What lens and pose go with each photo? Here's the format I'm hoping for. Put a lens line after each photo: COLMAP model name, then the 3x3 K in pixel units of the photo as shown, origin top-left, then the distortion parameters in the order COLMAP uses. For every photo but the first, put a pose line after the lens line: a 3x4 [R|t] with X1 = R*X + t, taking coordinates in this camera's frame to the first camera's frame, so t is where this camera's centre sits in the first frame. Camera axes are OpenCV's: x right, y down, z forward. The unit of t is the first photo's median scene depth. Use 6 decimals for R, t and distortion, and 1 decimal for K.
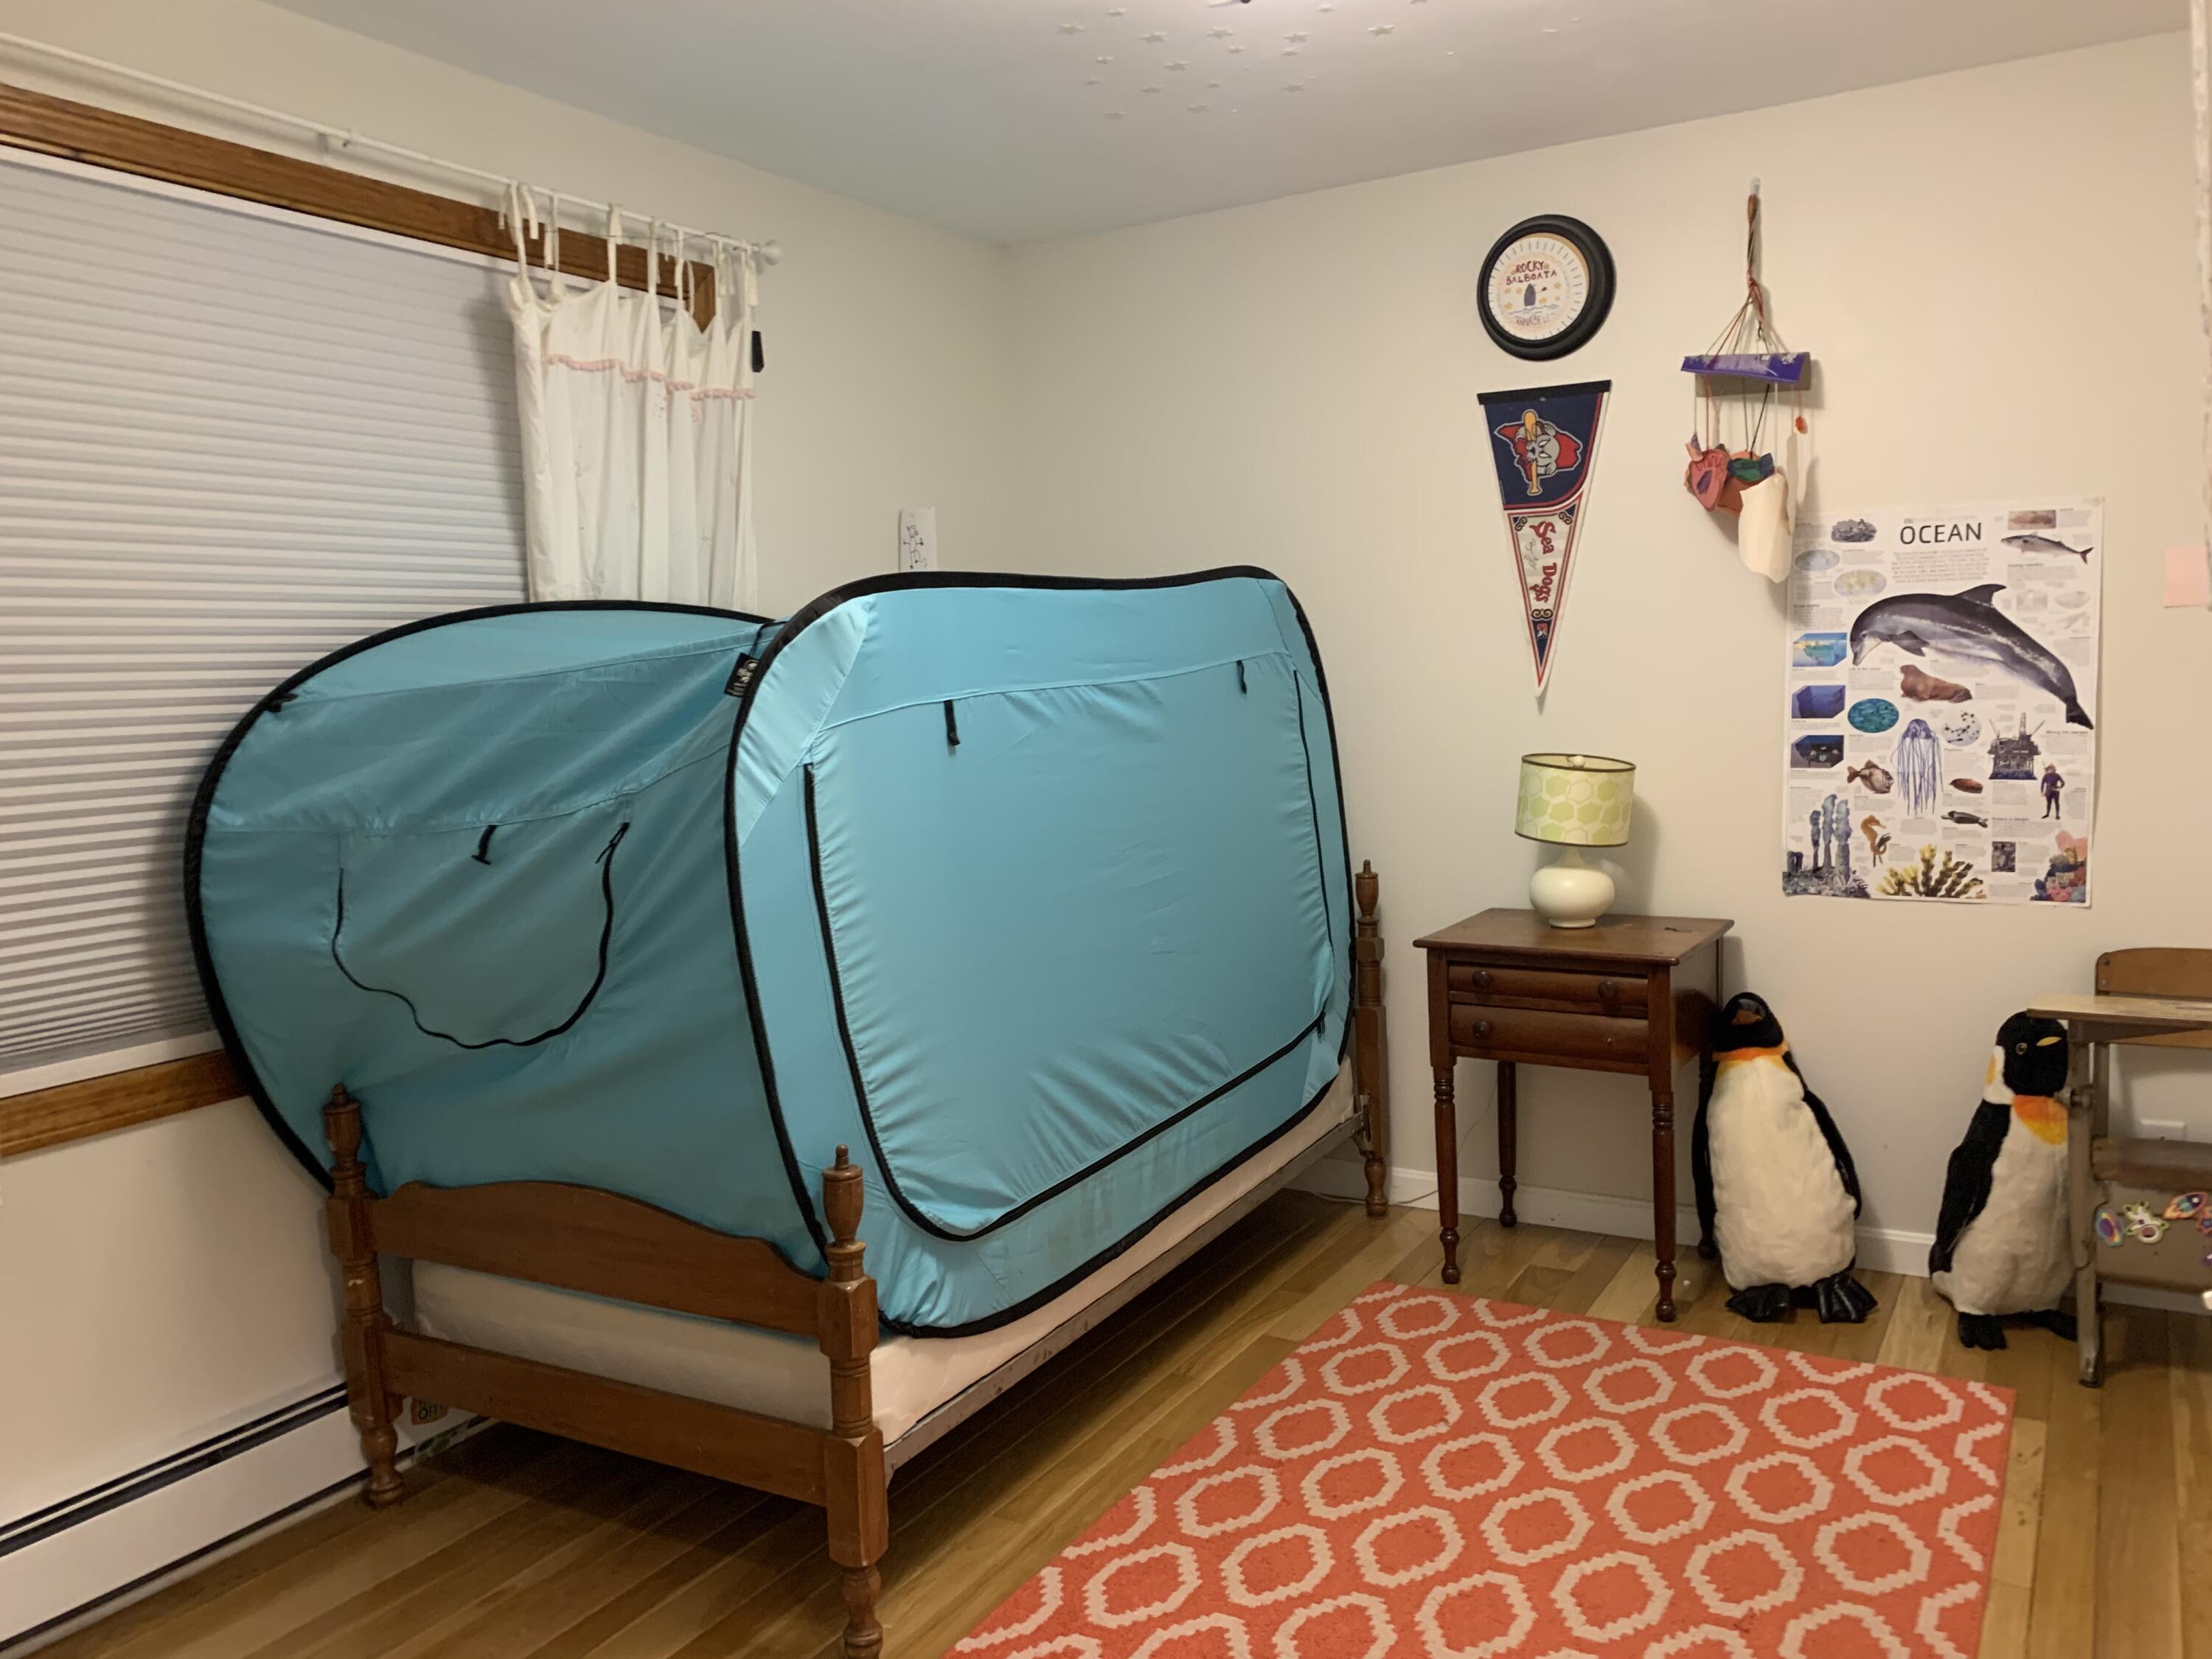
lens RADIAL K [[1673.0, 0, 1108.8], [0, 1673.0, 816.3], [0, 0, 1]] dist [0.007933, 0.000929]
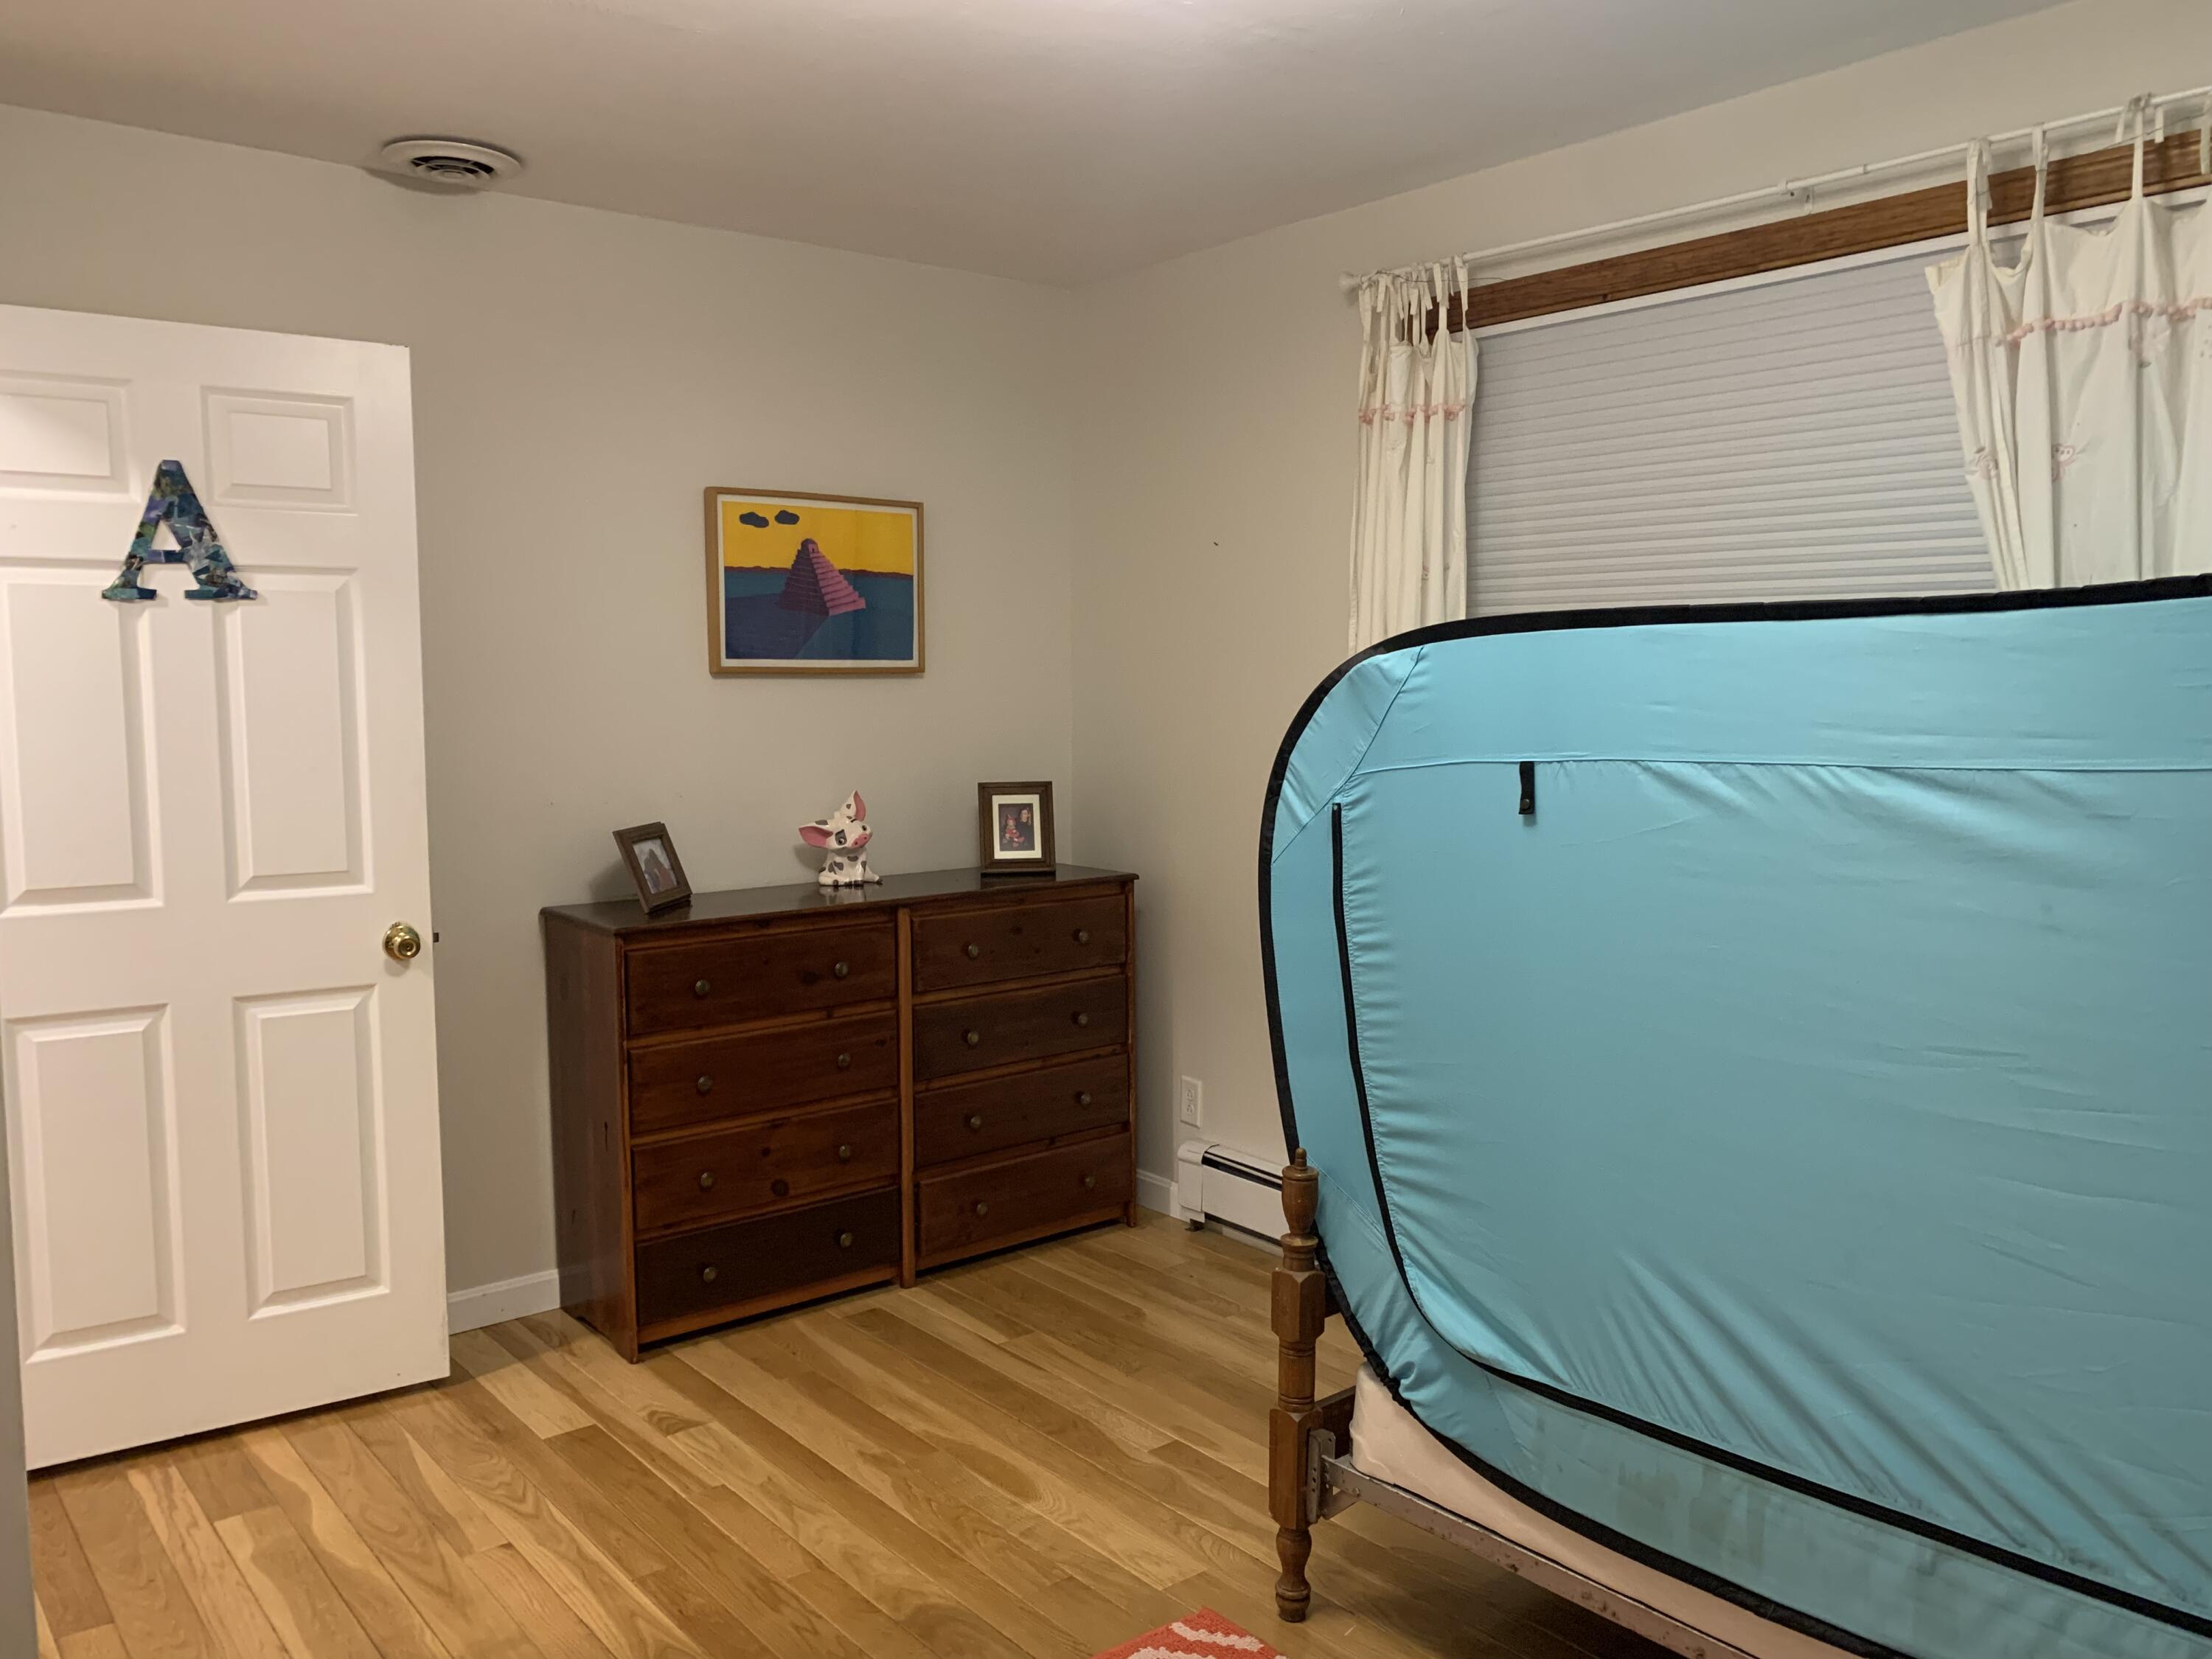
lens RADIAL K [[1709.7, 0, 1108.7], [0, 1709.7, 835.0], [0, 0, 1]] dist [-0.011573, -0.001341]
pose [[-0.358508, 0.125389, -0.925067, 0.762196], [-0.065768, 0.985084, 0.159012, -0.150480], [0.931207, 0.117847, -0.344914, 1.054663]]
